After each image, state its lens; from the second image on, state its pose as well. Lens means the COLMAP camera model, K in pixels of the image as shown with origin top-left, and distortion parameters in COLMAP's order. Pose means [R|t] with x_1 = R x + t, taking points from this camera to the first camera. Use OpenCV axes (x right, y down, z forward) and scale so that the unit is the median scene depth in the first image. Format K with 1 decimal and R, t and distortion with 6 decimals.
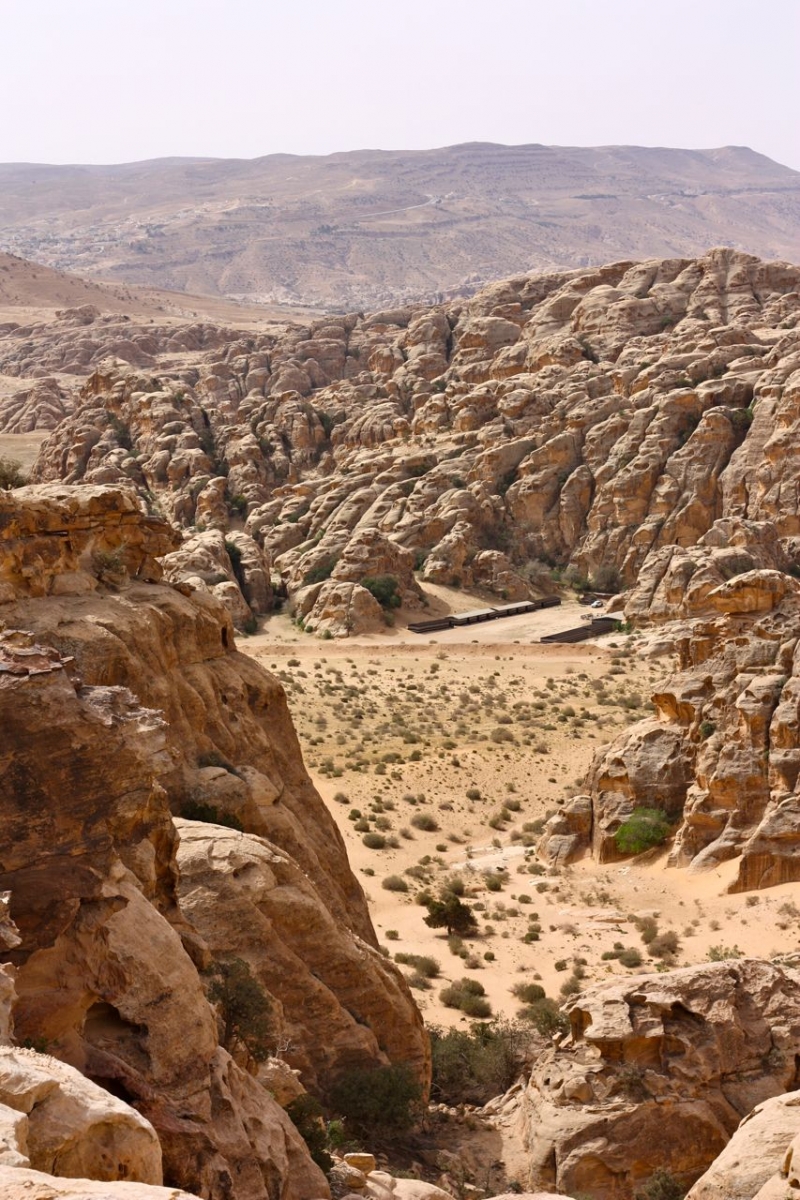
lens RADIAL K [[2844.5, 0, 400.0], [0, 2844.5, 600.0], [0, 0, 1]] dist [-0.075367, -0.173295]
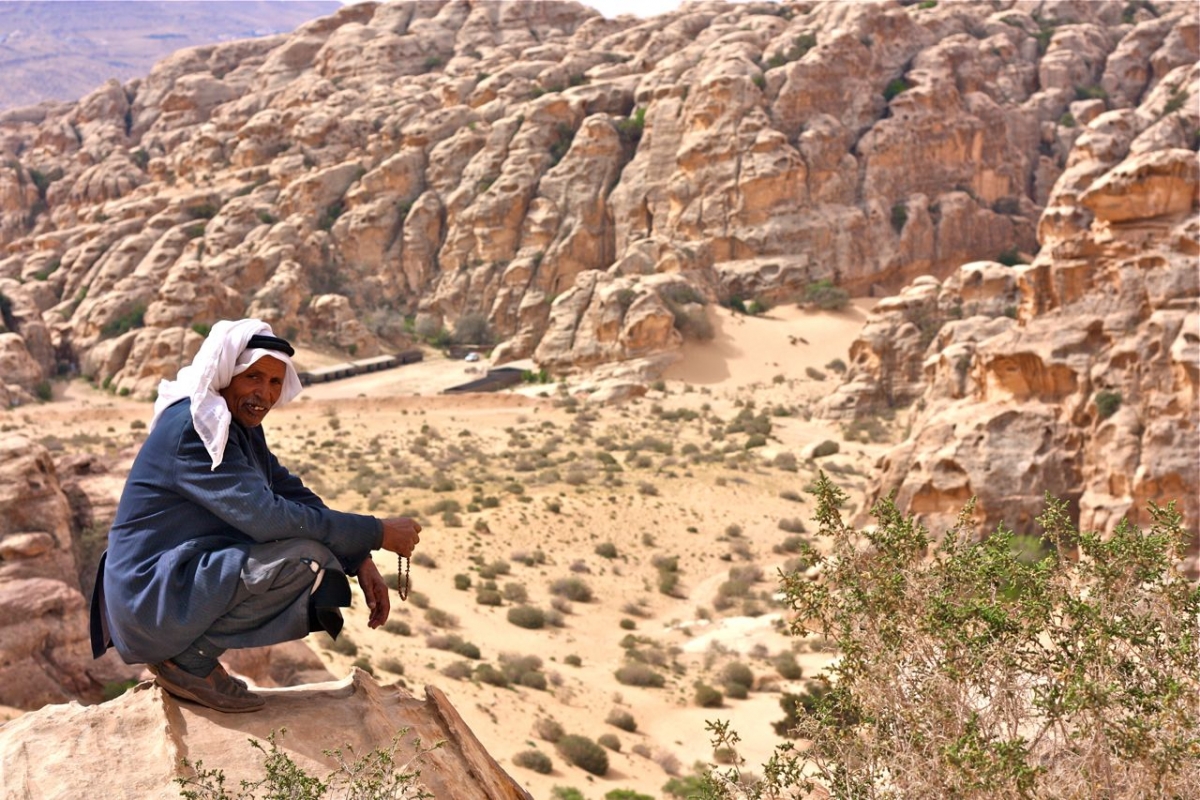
lens RADIAL K [[2844.5, 0, 600.0], [0, 2844.5, 400.0], [0, 0, 1]] dist [-0.075367, -0.173295]
pose [[0.973843, -0.027643, 0.225534, -0.072532], [0.032239, 0.999340, -0.016721, 0.026778], [-0.224923, 0.023555, 0.974092, 0.217801]]
